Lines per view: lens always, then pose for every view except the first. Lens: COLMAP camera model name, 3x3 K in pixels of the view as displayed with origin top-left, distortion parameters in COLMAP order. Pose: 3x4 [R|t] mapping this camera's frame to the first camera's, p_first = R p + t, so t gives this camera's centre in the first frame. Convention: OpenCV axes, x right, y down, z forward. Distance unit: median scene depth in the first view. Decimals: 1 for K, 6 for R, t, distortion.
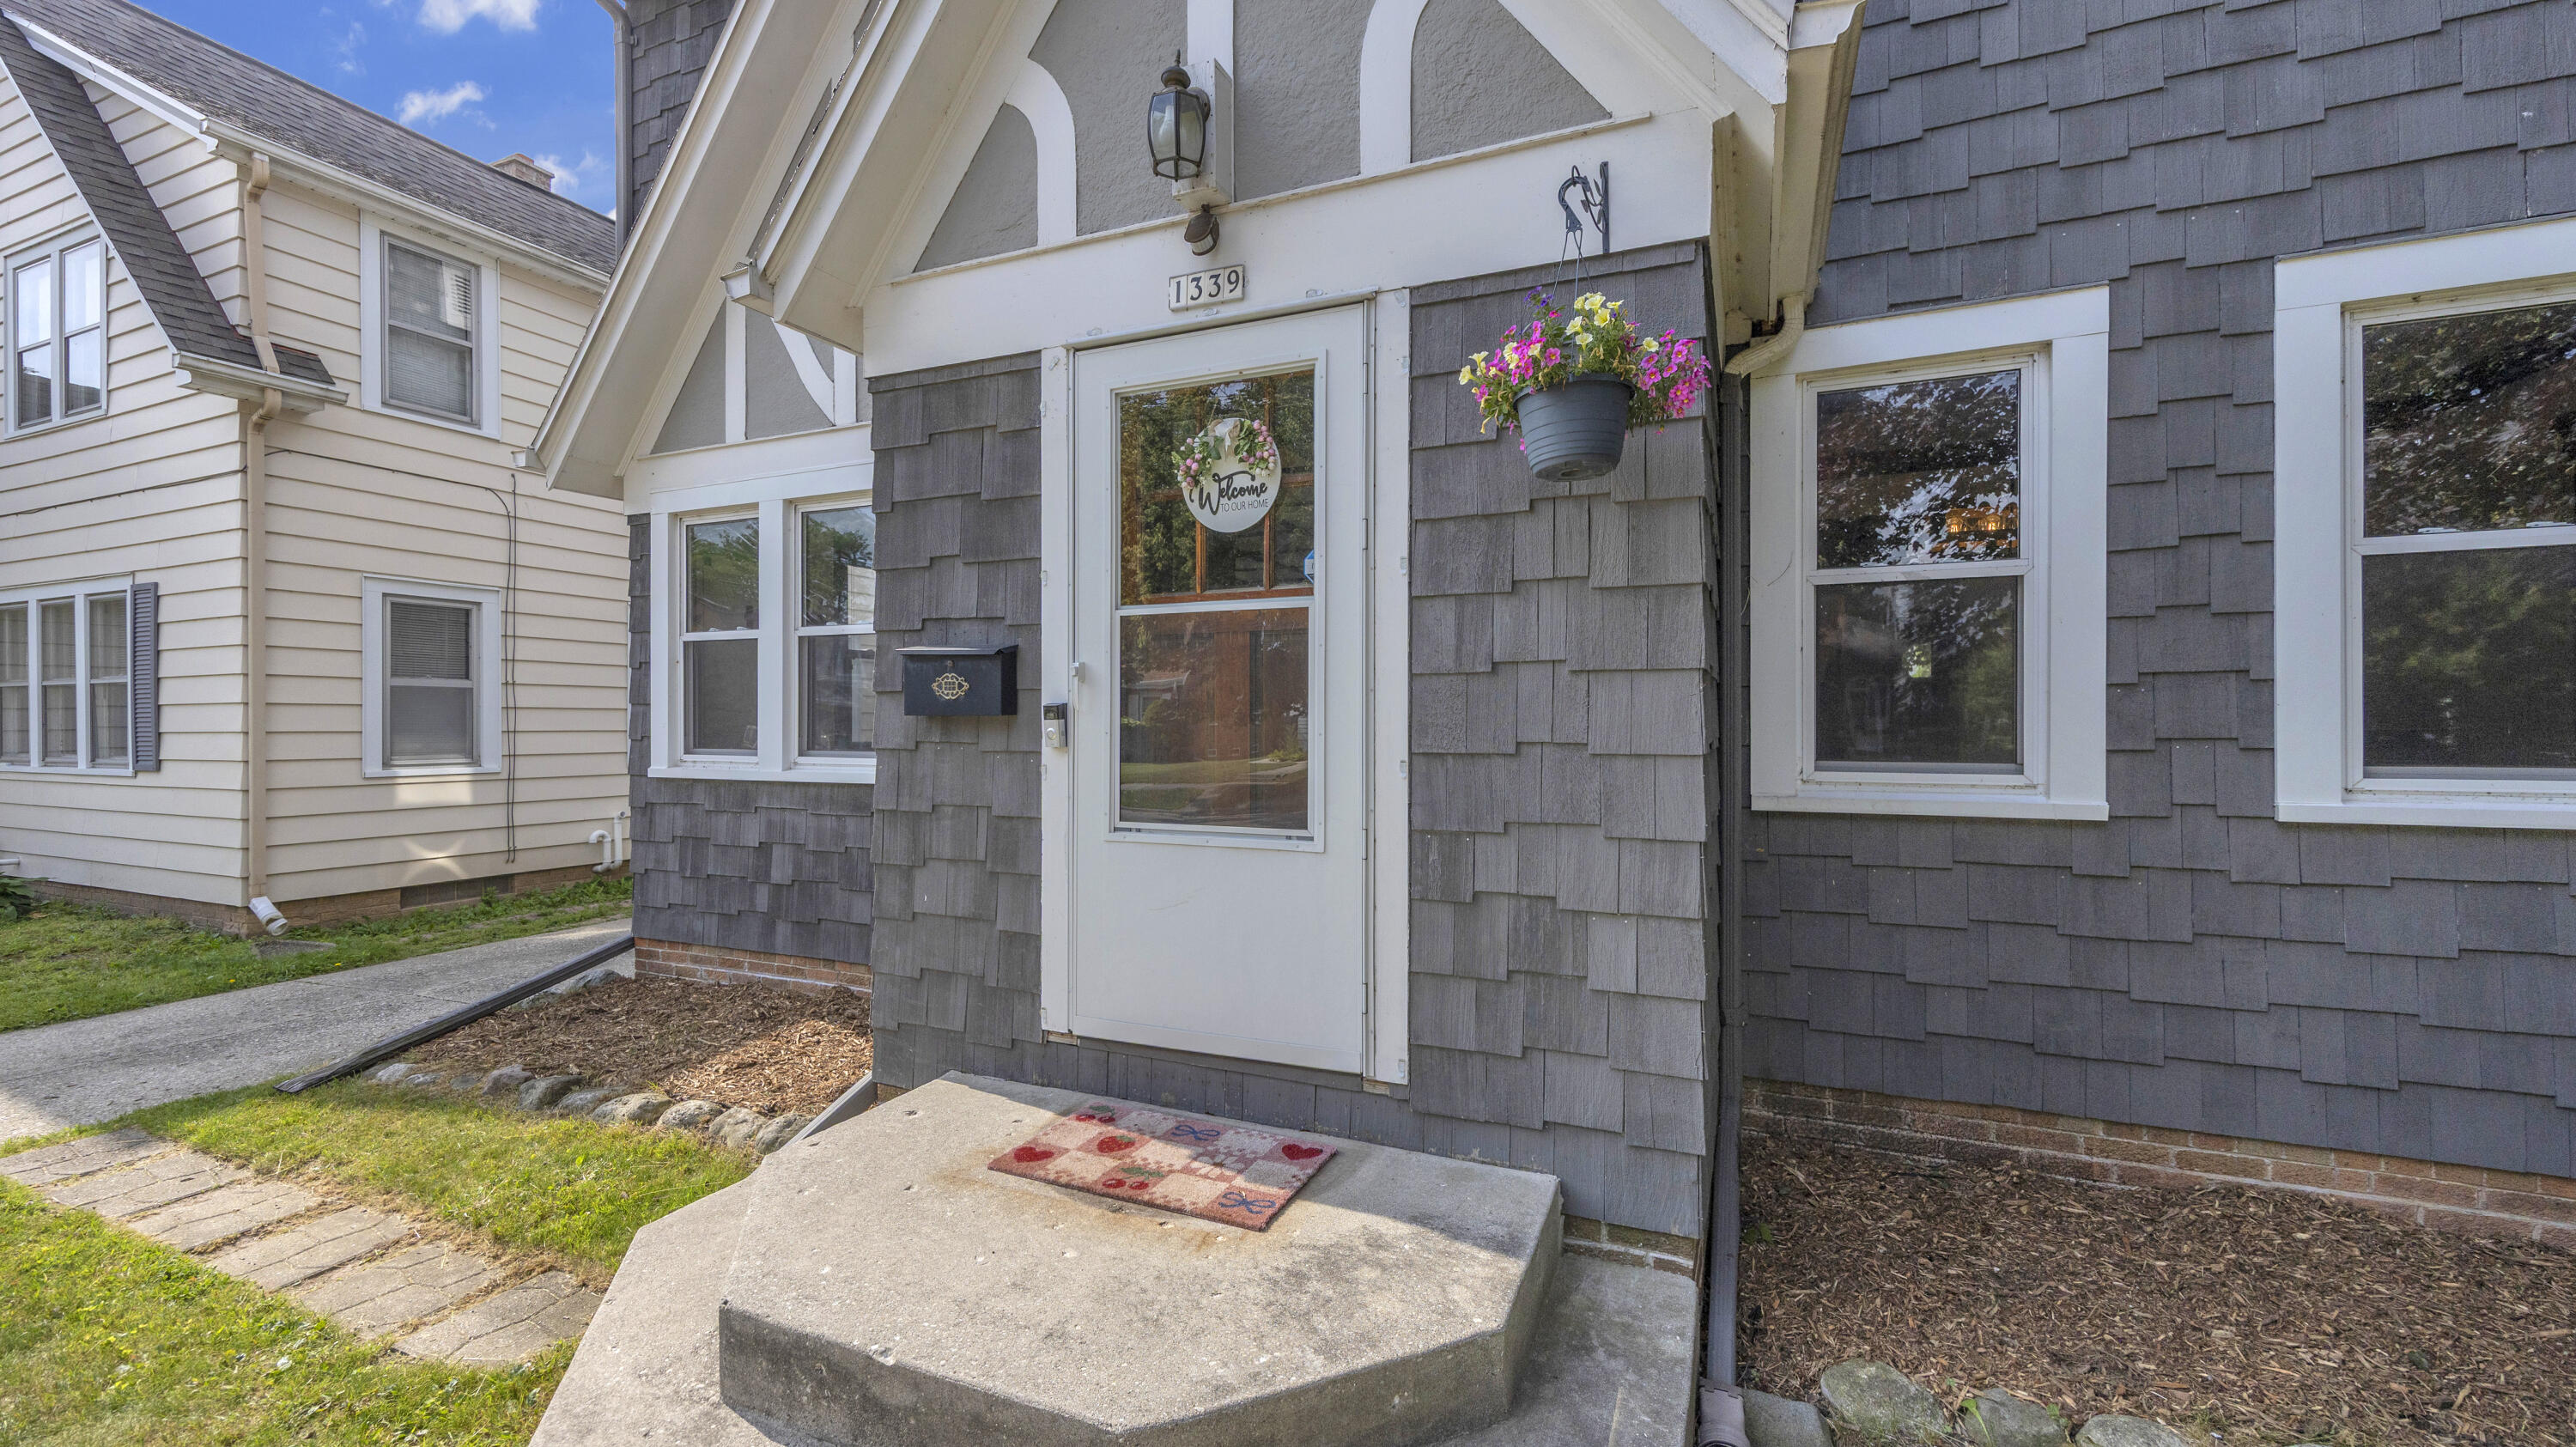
lens RADIAL K [[1054.9, 0, 1249.4], [0, 1054.9, 742.1], [0, 0, 1]] dist [0.008984, -0.000193]
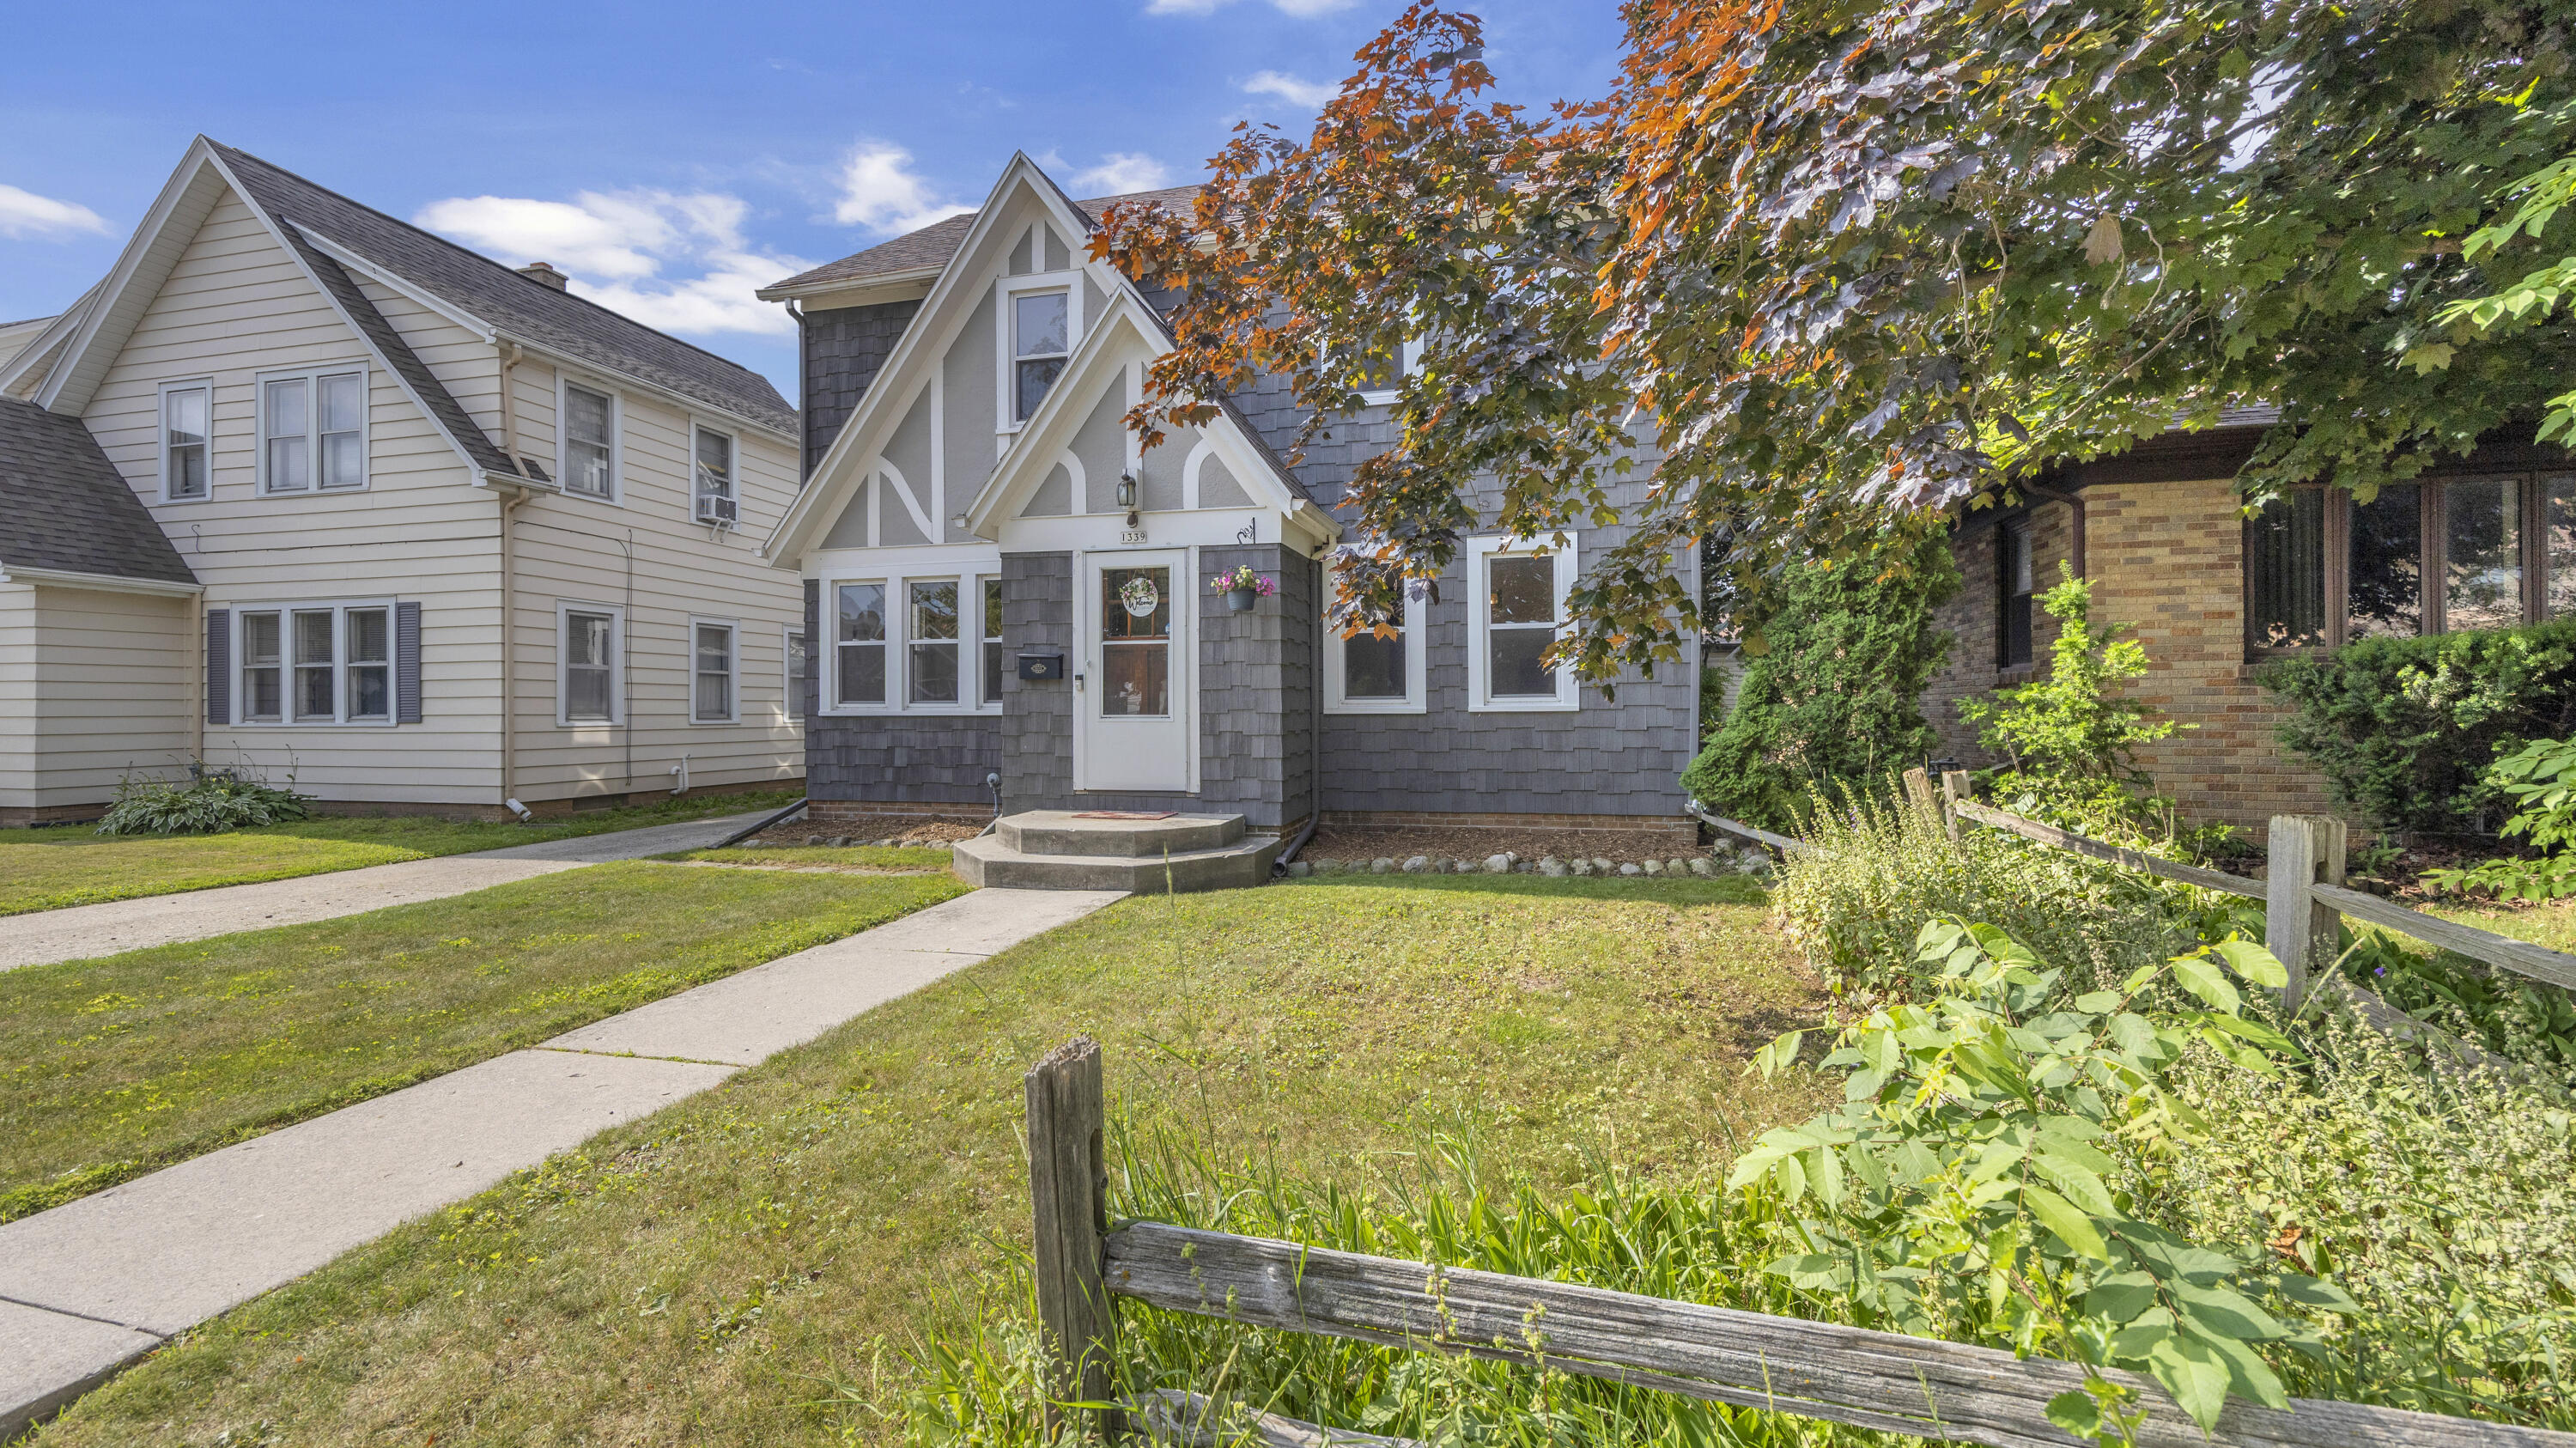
lens RADIAL K [[1055.0, 0, 1227.8], [0, 1055.0, 715.6], [0, 0, 1]] dist [0.008984, -0.000193]
pose [[0.989825, -0.002629, 0.142268, -0.185618], [0.004521, 0.999906, -0.012973, 0.111565], [-0.142221, 0.013484, 0.989743, -1.841568]]
